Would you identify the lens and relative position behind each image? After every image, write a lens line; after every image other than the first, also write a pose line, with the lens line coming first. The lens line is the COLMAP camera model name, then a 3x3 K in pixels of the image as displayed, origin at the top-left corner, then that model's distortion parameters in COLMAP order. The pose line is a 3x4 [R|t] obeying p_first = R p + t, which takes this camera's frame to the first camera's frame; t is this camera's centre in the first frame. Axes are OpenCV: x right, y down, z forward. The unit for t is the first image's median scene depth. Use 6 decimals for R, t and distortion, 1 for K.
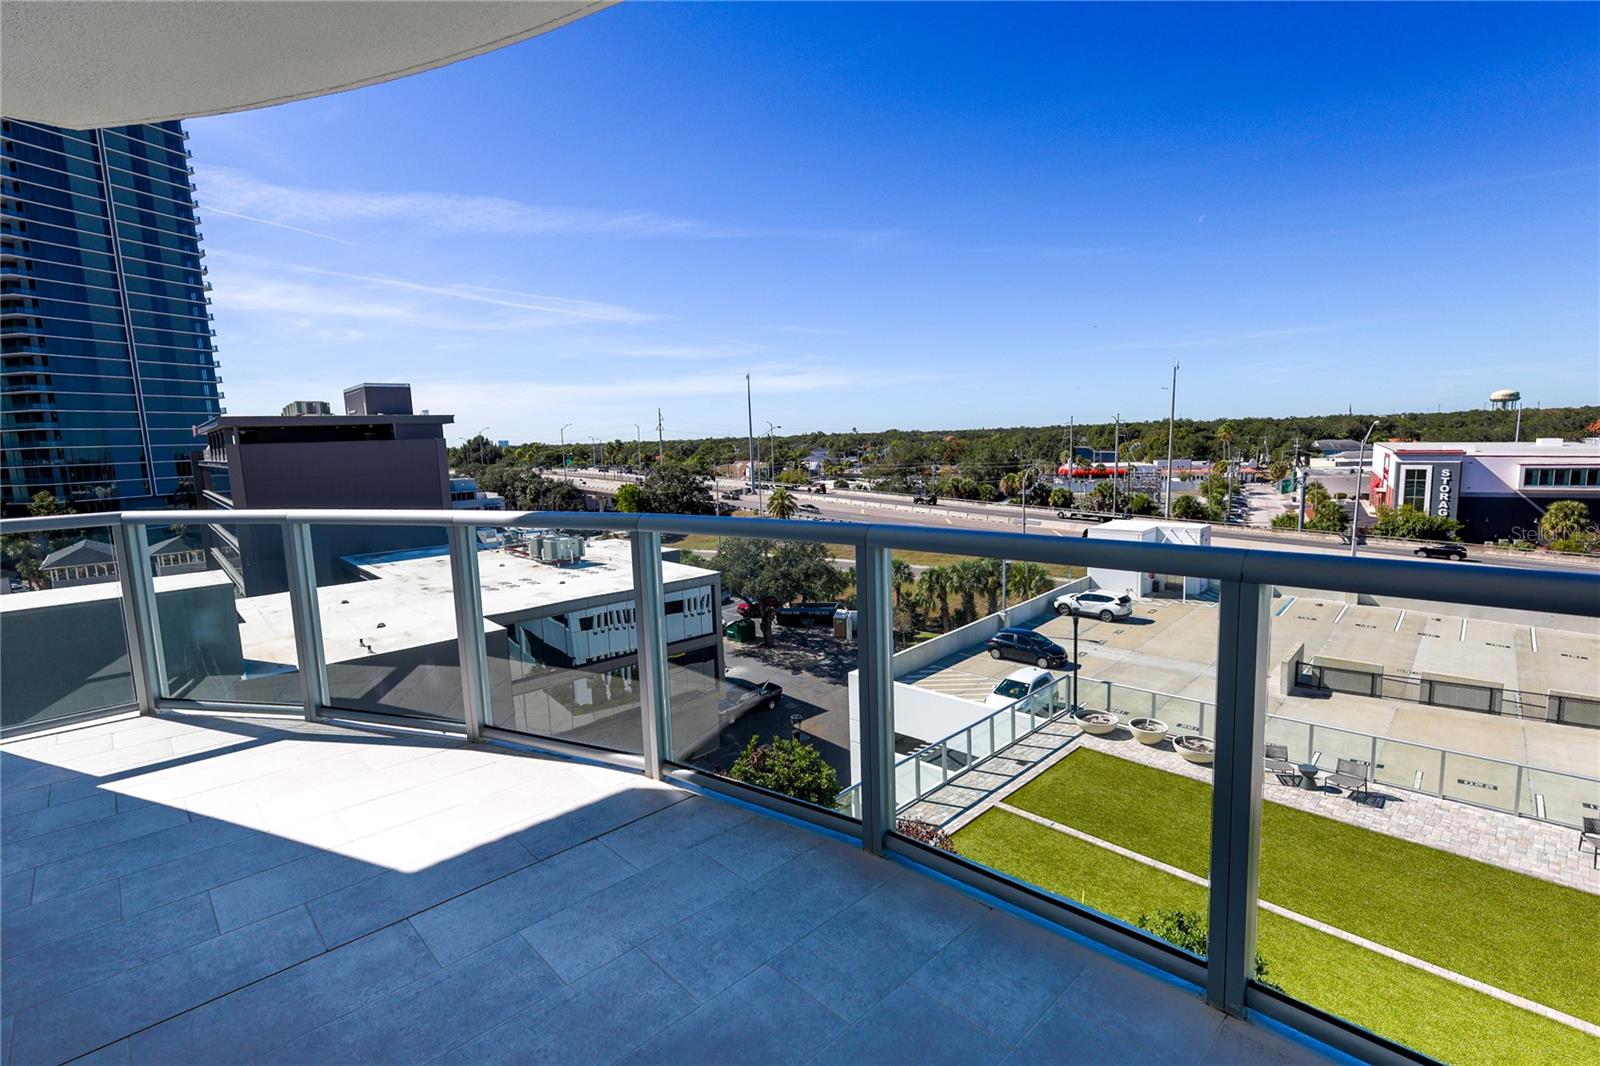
lens RADIAL K [[723.4, 0, 800.0], [0, 723.4, 533.0], [0, 0, 1]] dist [0.000494, -0.000135]
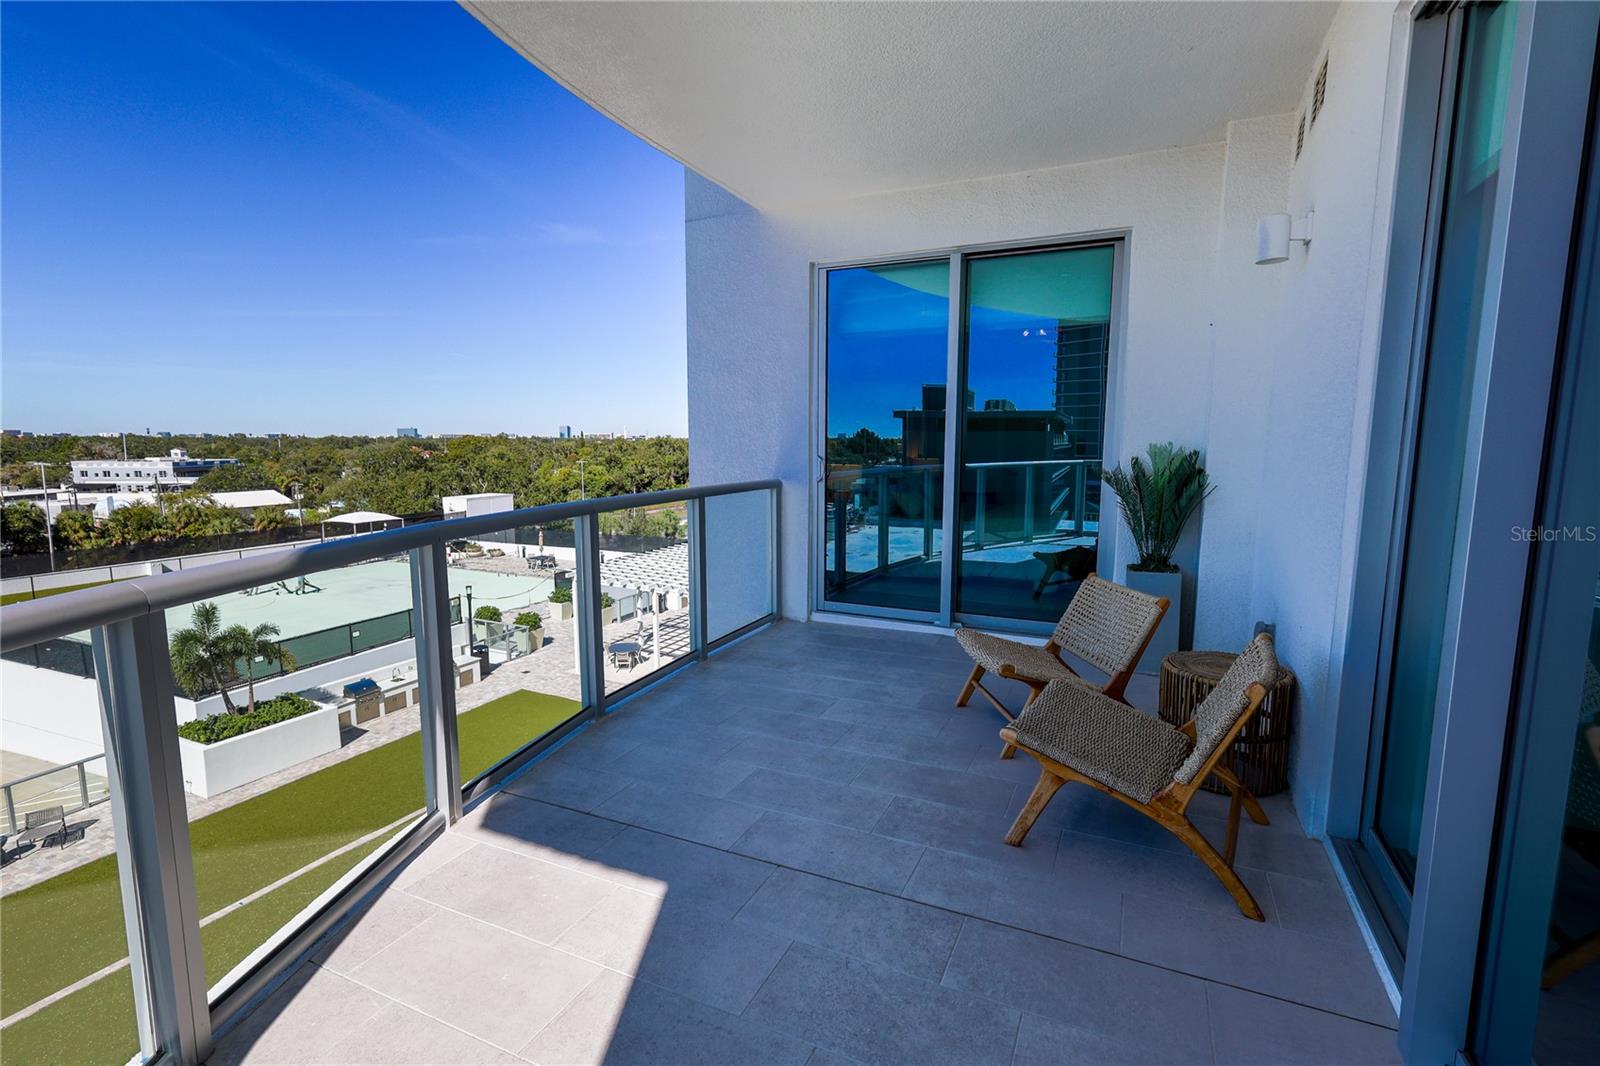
lens RADIAL K [[706.3, 0, 800.0], [0, 706.3, 533.0], [0, 0, 1]] dist [0.001733, 0.000065]
pose [[-0.304214, -0.088288, 0.948503, -1.291267], [0.140750, 0.980602, 0.136418, -0.072838], [-0.942148, 0.175002, -0.285887, 0.917300]]
